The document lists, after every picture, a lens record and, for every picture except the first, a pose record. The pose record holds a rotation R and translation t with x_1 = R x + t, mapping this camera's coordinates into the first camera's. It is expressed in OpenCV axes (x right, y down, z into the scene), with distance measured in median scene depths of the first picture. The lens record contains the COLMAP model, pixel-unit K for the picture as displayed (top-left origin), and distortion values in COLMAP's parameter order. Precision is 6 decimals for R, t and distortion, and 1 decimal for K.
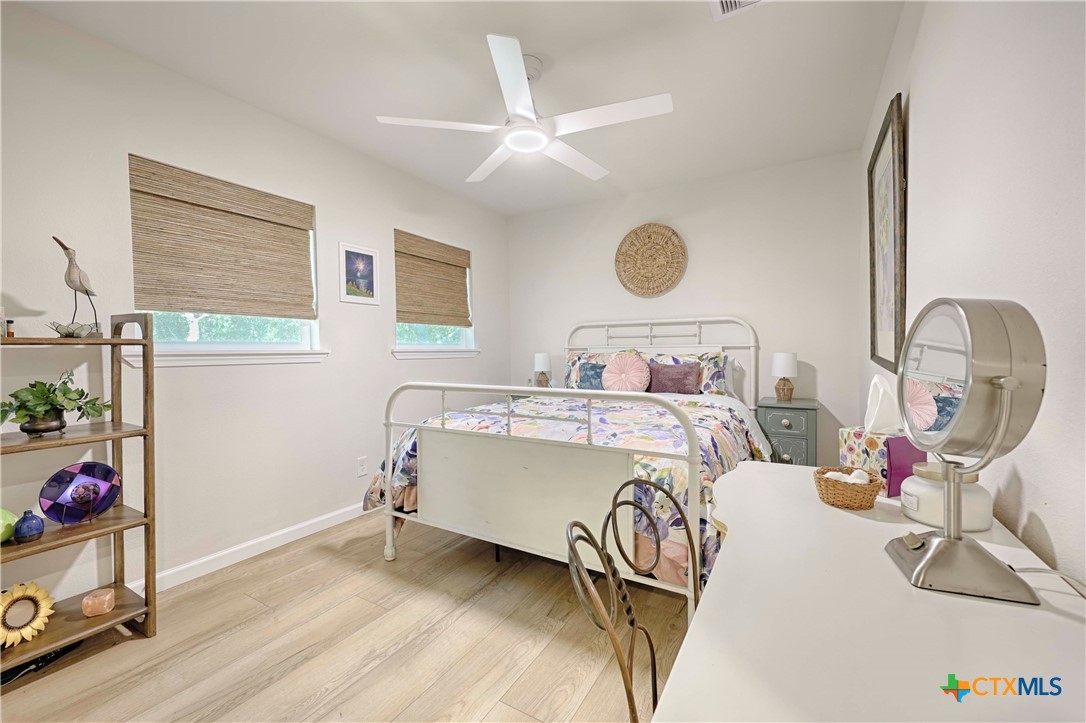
lens RADIAL K [[439.0, 0, 541.9], [0, 439.0, 356.6], [0, 0, 1]] dist [-0.003919, 0.000112]
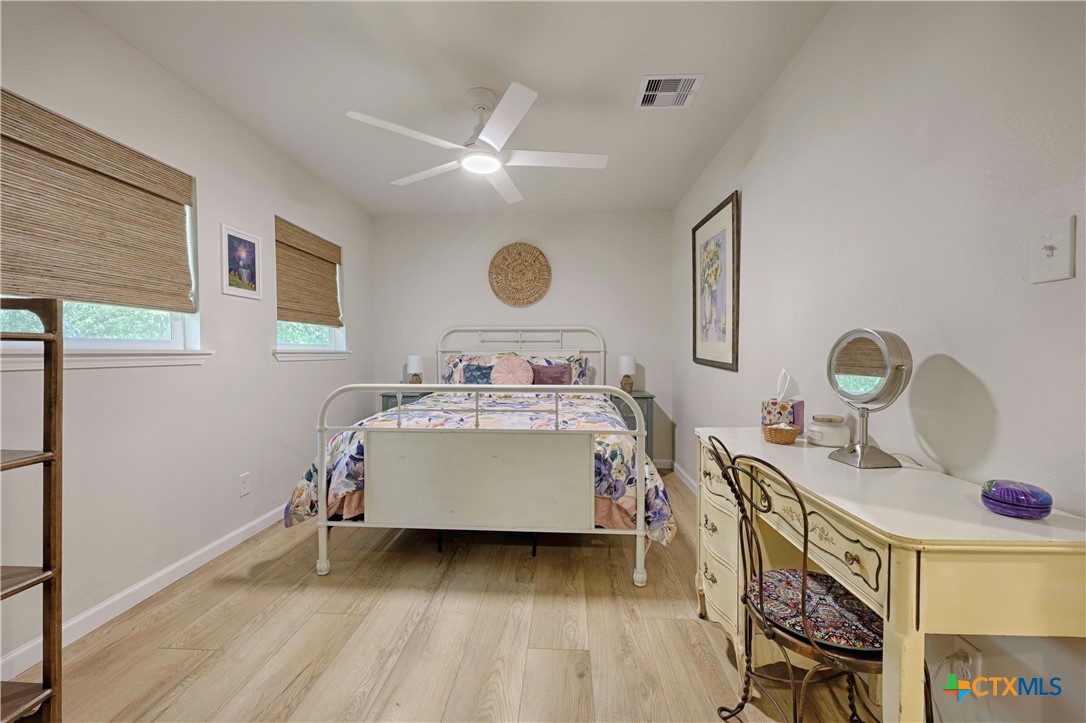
lens RADIAL K [[439.0, 0, 523.4], [0, 439.0, 355.9], [0, 0, 1]] dist [-0.003919, 0.000112]
pose [[0.889931, 0.005317, 0.456064, -0.394720], [-0.001536, 0.999961, -0.008662, 0.003506], [-0.456092, 0.007008, 0.889905, -0.033317]]
